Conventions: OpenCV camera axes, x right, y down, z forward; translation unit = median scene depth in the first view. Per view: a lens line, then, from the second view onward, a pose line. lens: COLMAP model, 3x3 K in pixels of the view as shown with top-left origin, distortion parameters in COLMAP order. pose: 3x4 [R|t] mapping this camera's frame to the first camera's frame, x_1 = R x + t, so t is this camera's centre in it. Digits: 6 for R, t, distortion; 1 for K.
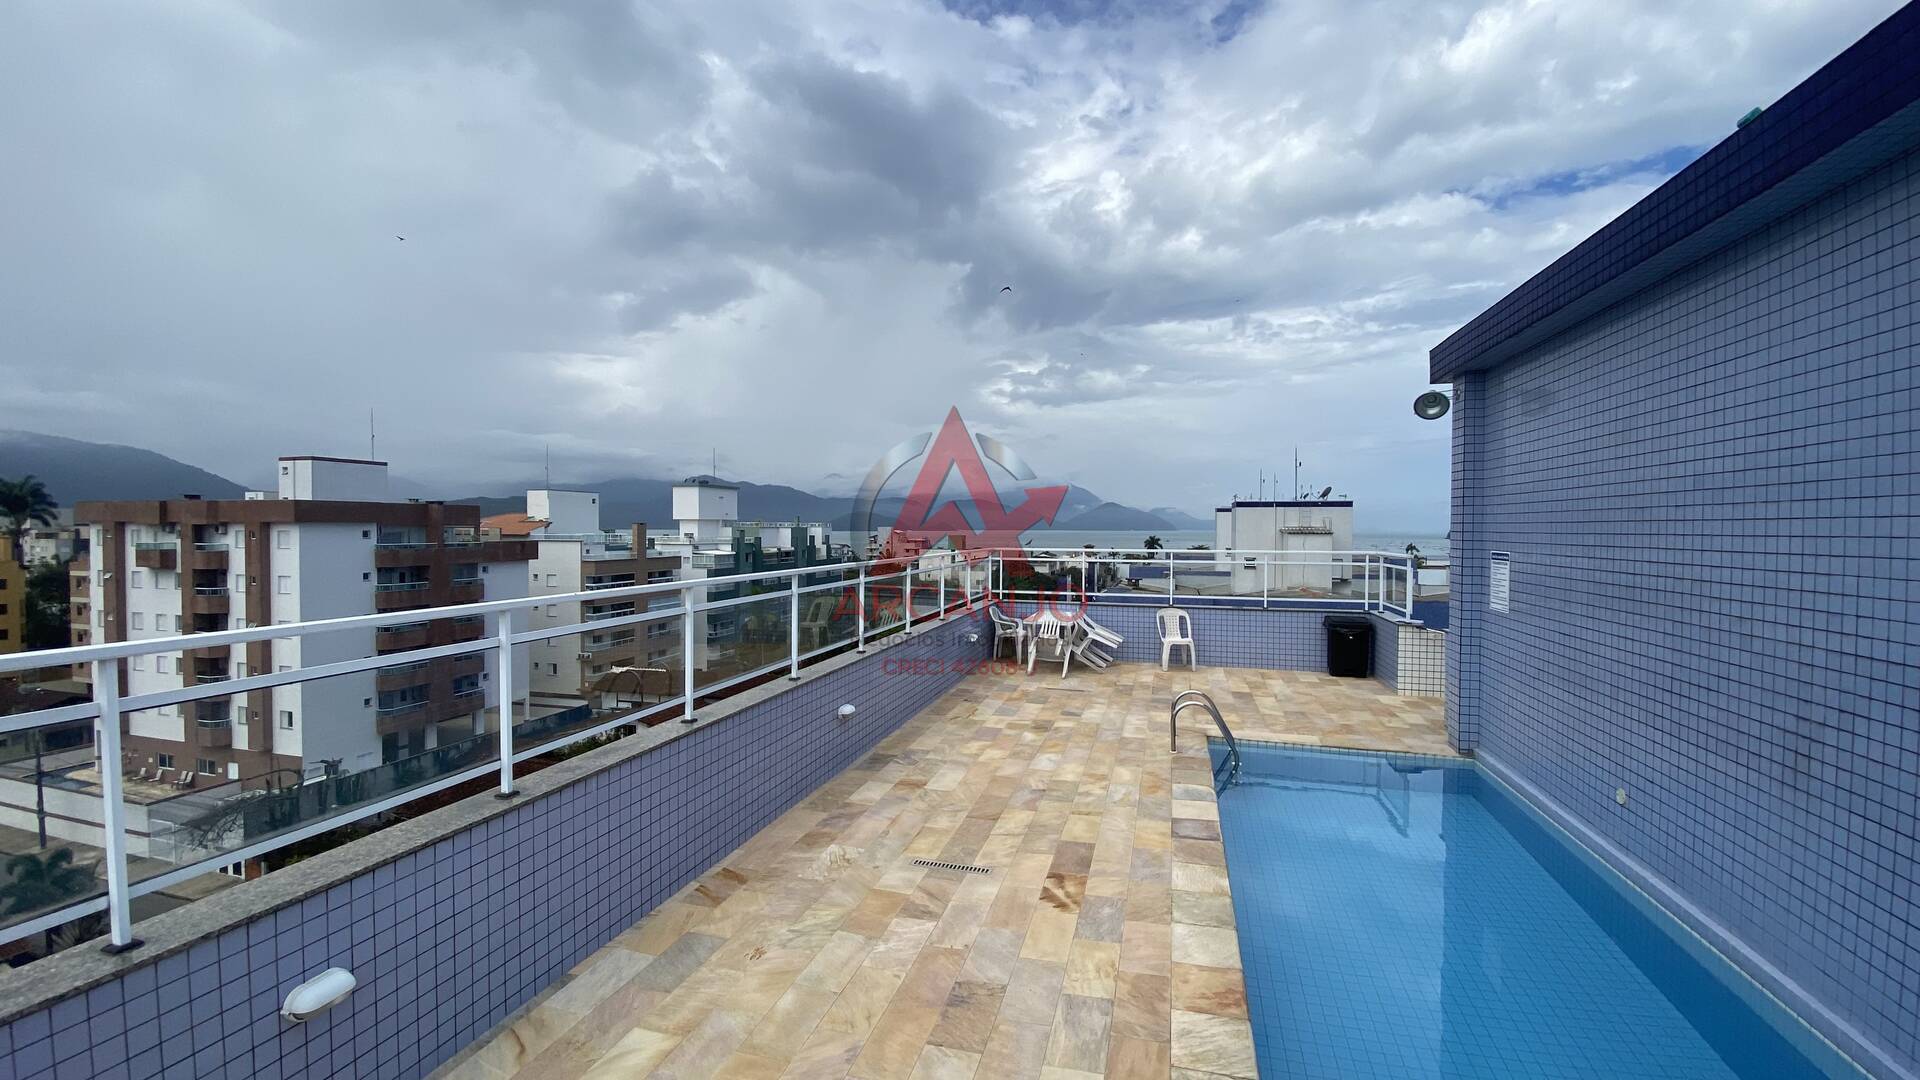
lens RADIAL K [[772.1, 0, 958.6], [0, 772.1, 546.2], [0, 0, 1]] dist [0.047989, -0.034645]
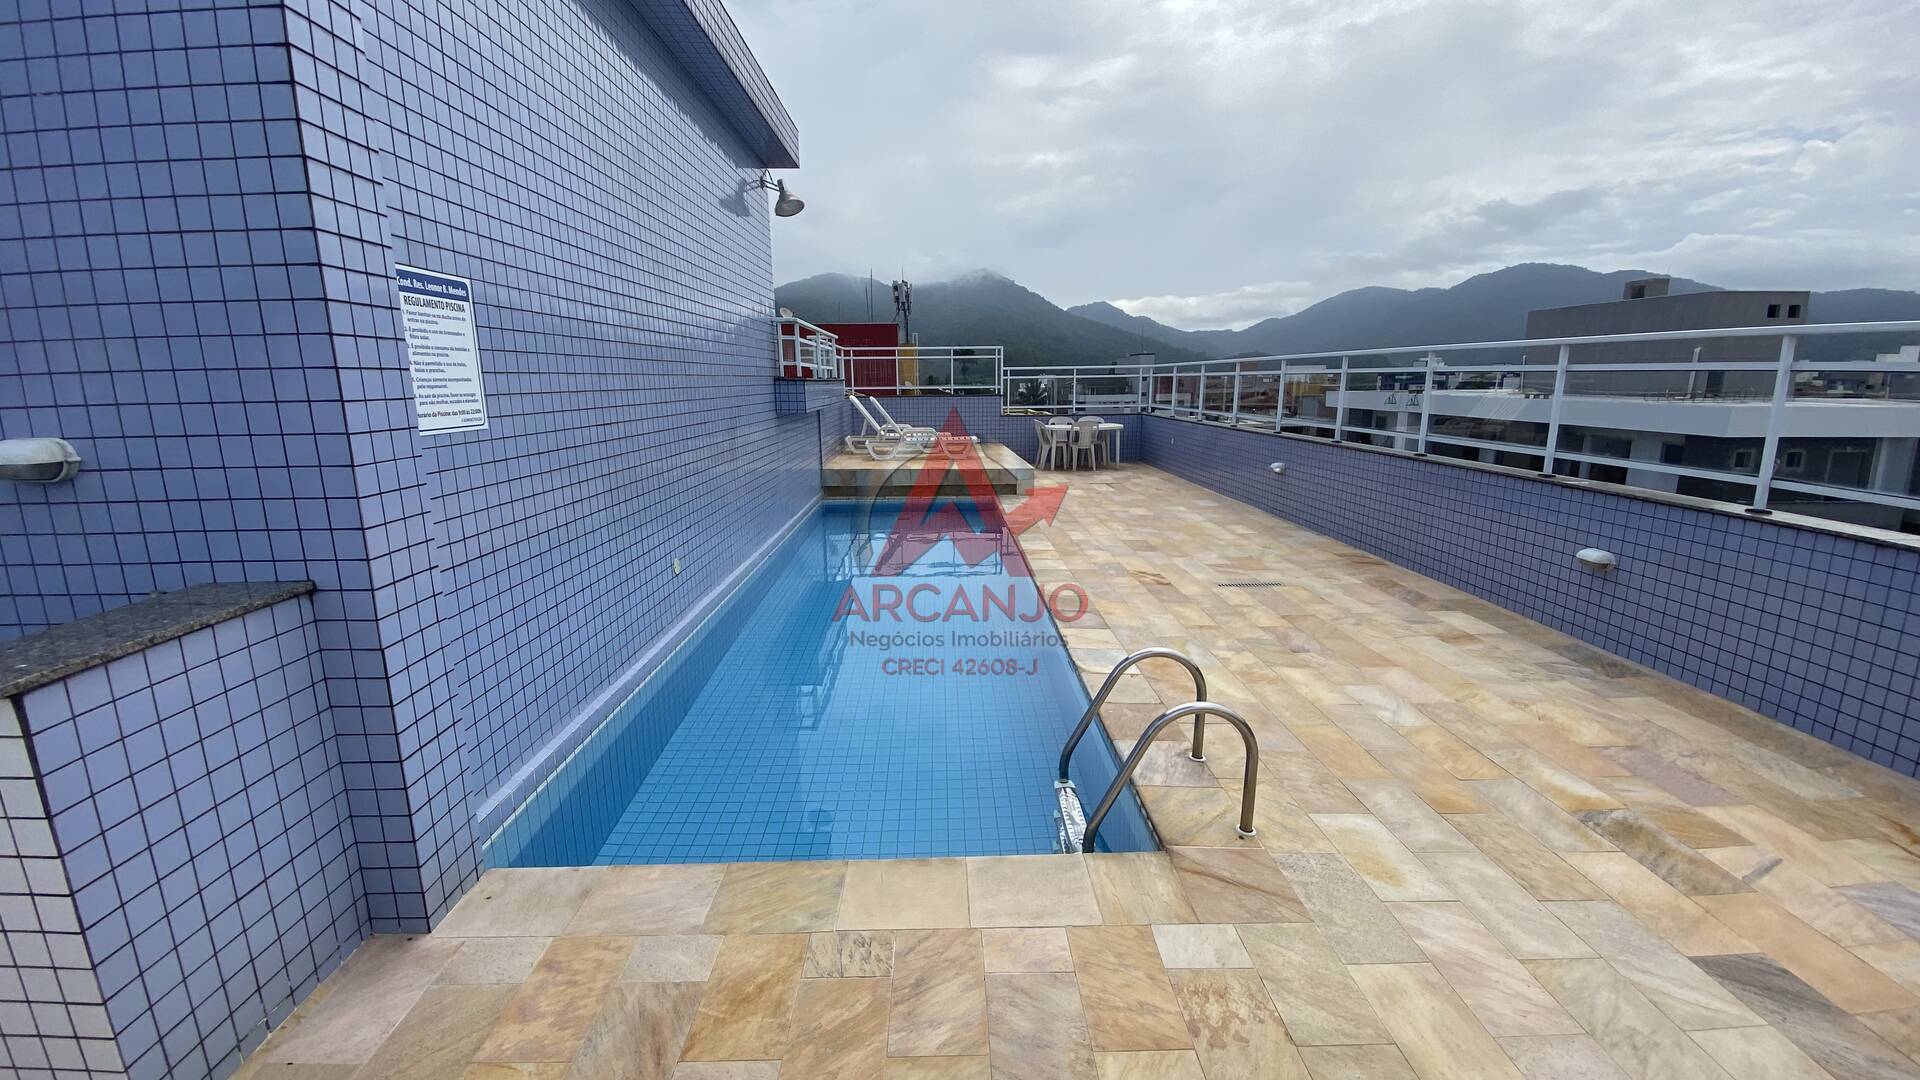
lens RADIAL K [[772.1, 0, 958.6], [0, 772.1, 546.2], [0, 0, 1]] dist [0.047989, -0.034645]
pose [[-0.956272, 0.065423, -0.285068, 0.562700], [-0.004527, 0.971234, 0.238083, 0.043753], [0.292444, 0.228963, -0.928468, 1.439102]]
